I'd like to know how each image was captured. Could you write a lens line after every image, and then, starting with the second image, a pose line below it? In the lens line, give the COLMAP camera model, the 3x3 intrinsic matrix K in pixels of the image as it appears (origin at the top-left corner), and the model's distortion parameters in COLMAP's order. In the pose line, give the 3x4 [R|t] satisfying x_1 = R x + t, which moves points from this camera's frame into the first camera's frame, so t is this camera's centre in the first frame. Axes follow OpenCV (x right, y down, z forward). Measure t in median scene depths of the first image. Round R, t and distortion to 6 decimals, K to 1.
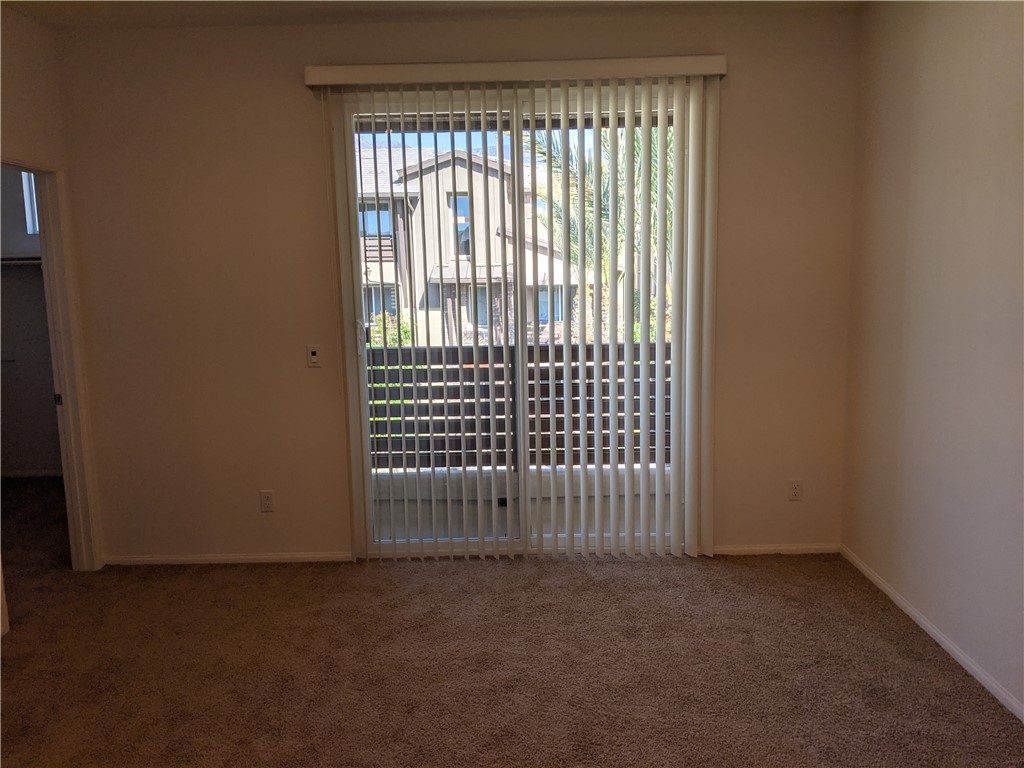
lens RADIAL K [[824.7, 0, 539.3], [0, 824.7, 383.9], [0, 0, 1]] dist [0.099846, -0.162548]
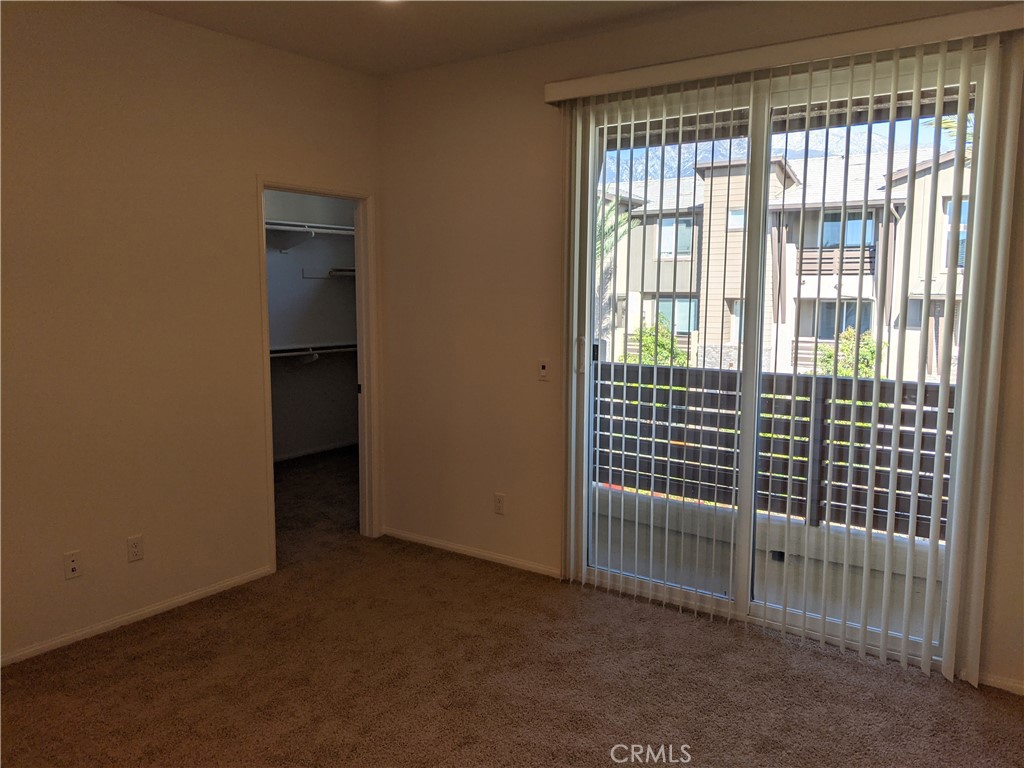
lens RADIAL K [[824.7, 0, 539.3], [0, 824.7, 383.9], [0, 0, 1]] dist [0.099846, -0.162548]
pose [[0.811961, 0.088434, -0.576974, 0.300310], [-0.096550, 0.995189, 0.016662, -0.031668], [0.575671, 0.042178, 0.816593, 0.172976]]
